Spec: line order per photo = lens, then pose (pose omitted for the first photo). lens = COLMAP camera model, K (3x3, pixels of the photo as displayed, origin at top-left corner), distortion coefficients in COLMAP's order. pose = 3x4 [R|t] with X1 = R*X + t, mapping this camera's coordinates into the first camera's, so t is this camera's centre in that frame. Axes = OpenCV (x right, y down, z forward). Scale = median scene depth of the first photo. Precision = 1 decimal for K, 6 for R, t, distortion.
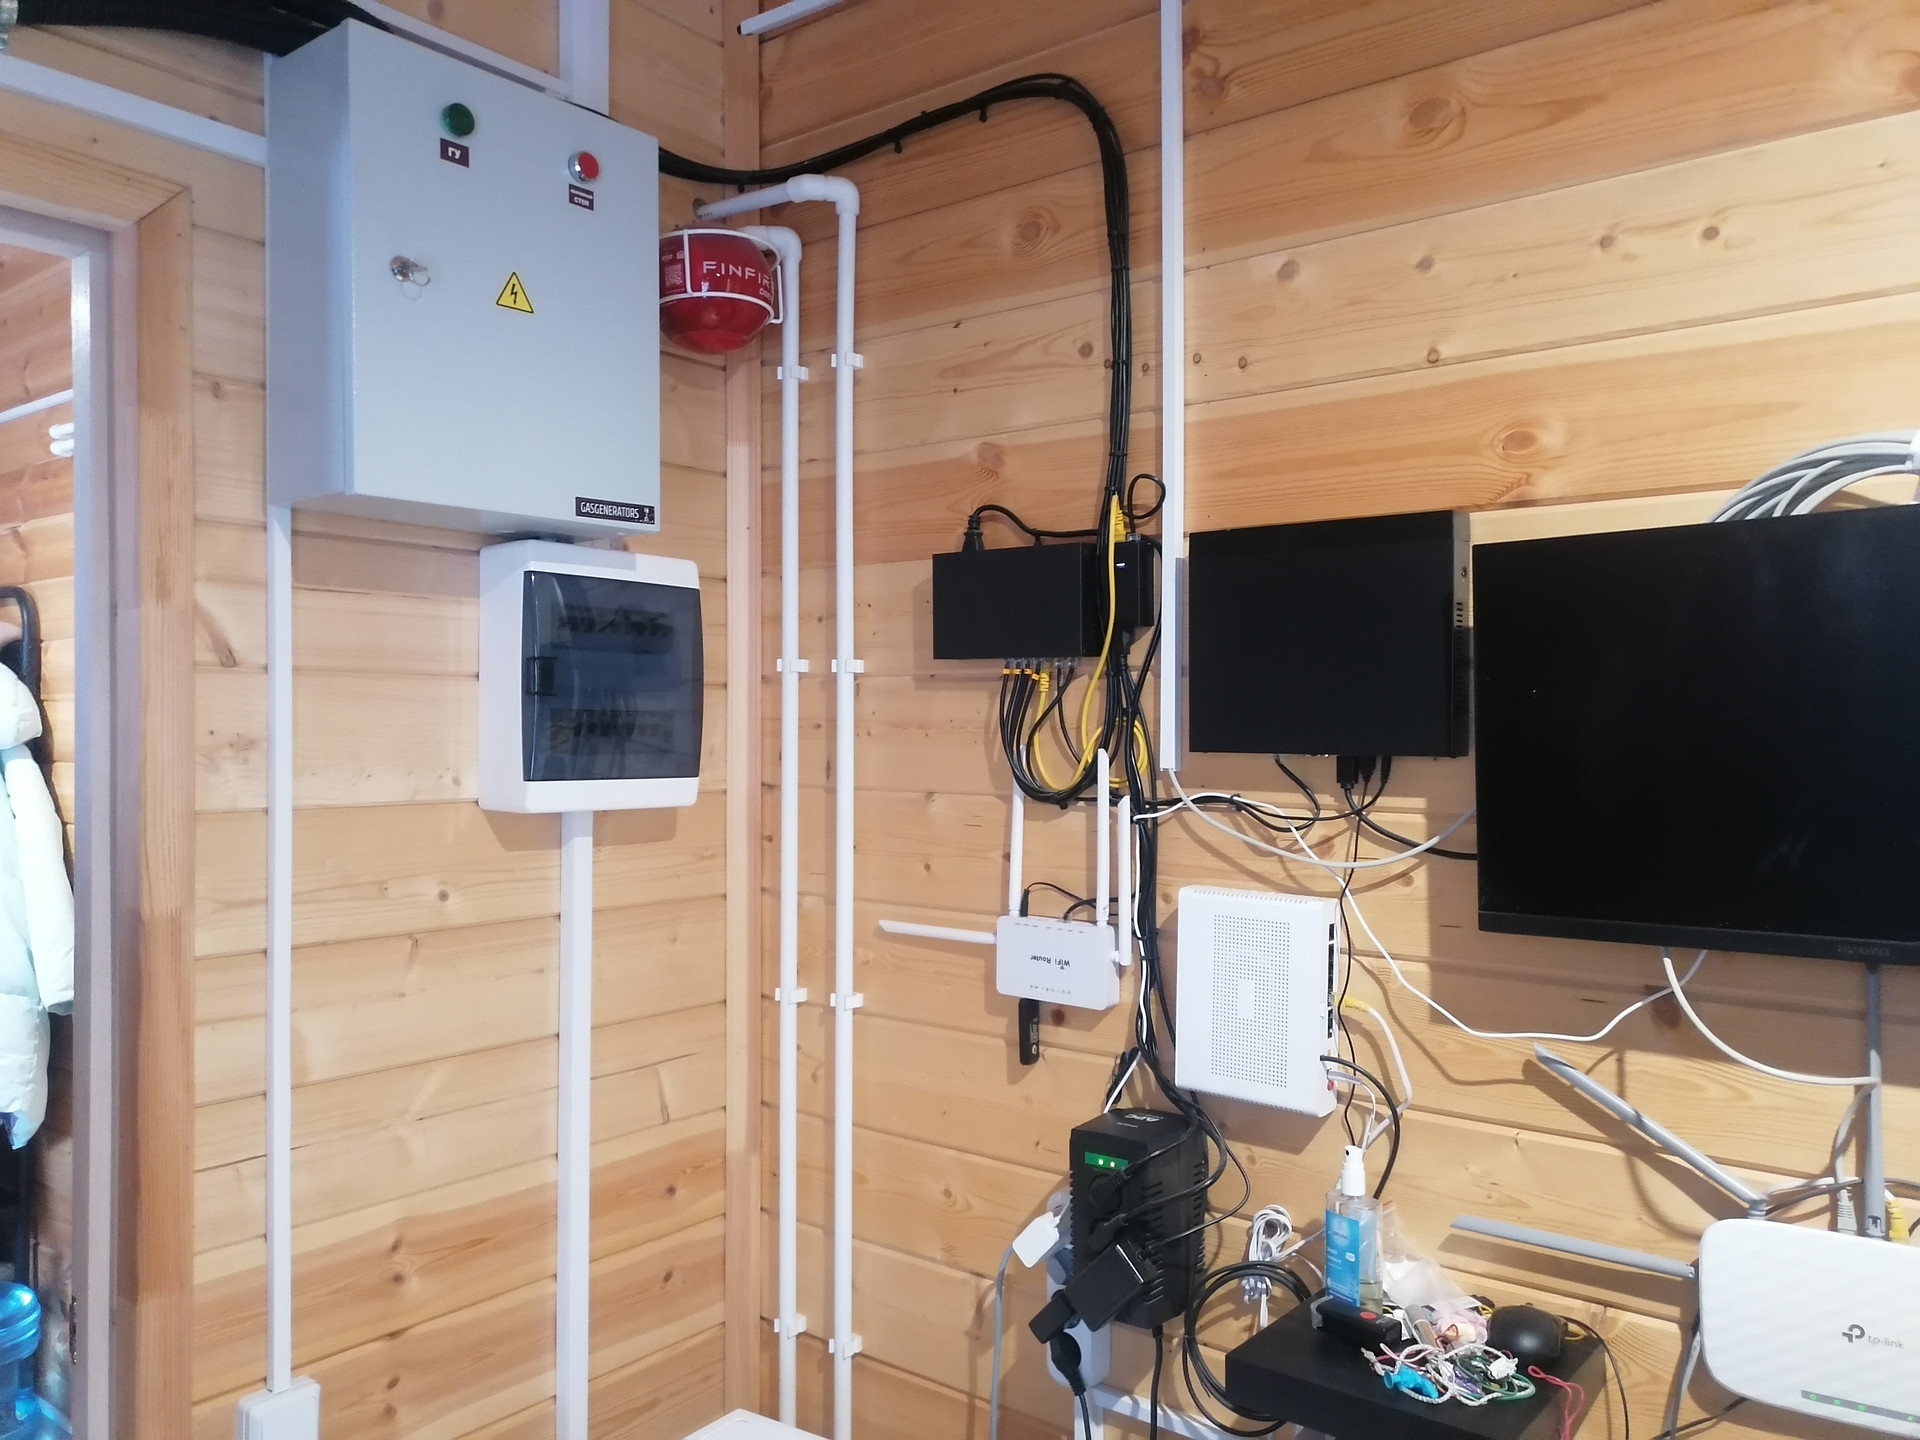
lens RADIAL K [[1443.4, 0, 965.4], [0, 1443.4, 731.1], [0, 0, 1]] dist [0.051466, -0.032090]
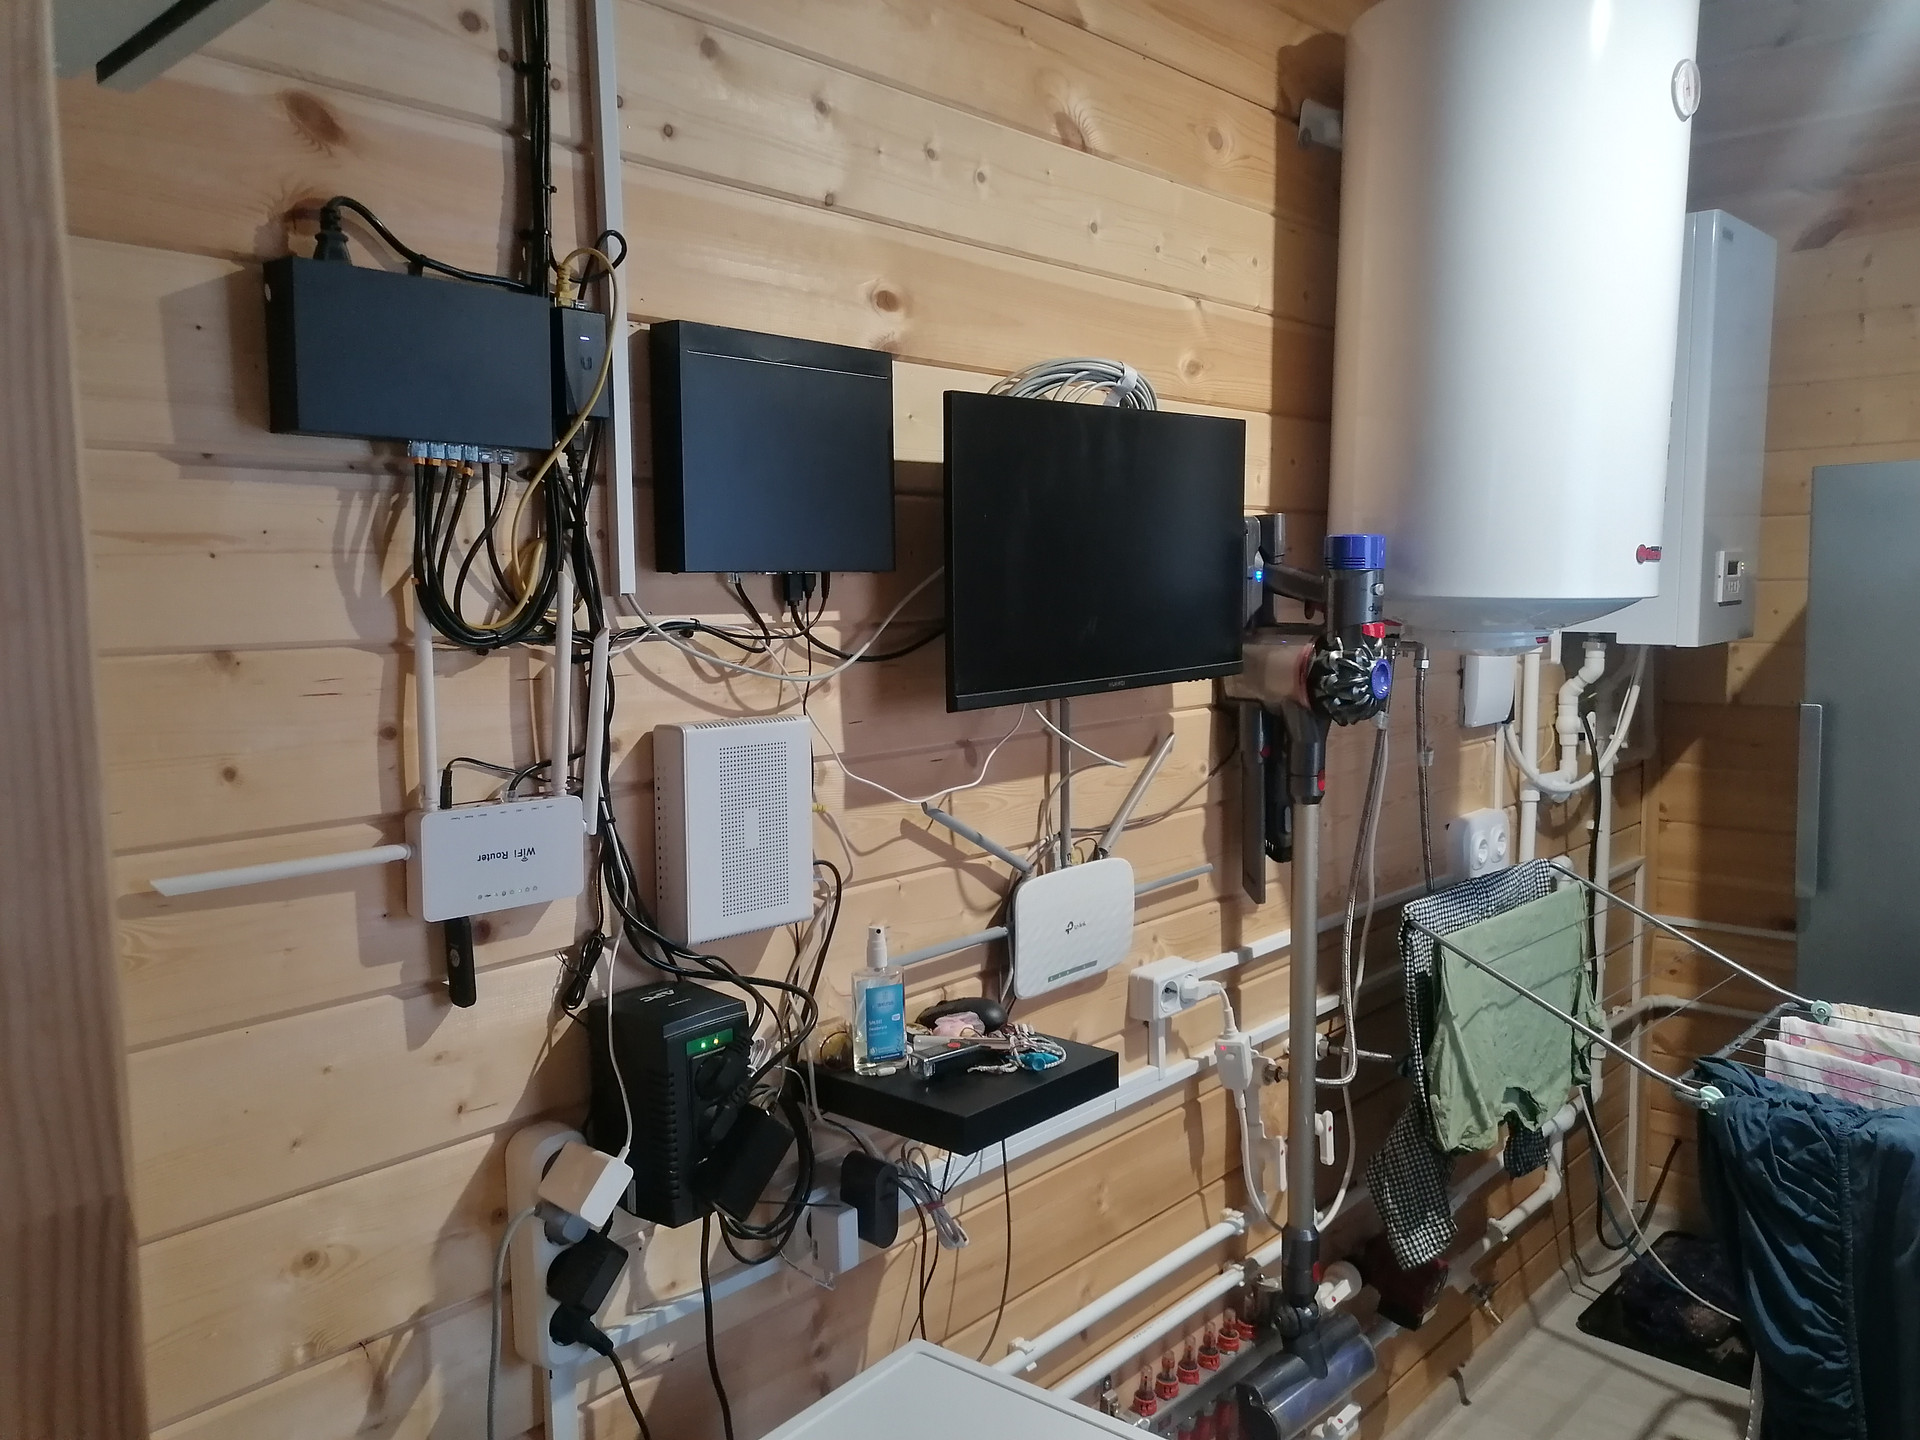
lens RADIAL K [[1443.4, 0, 965.4], [0, 1443.4, 731.1], [0, 0, 1]] dist [0.051466, -0.032090]
pose [[0.085698, -0.106550, 0.990607, -0.702524], [0.022637, 0.994217, 0.104980, 0.021677], [-0.996064, 0.013428, 0.087615, 0.733491]]
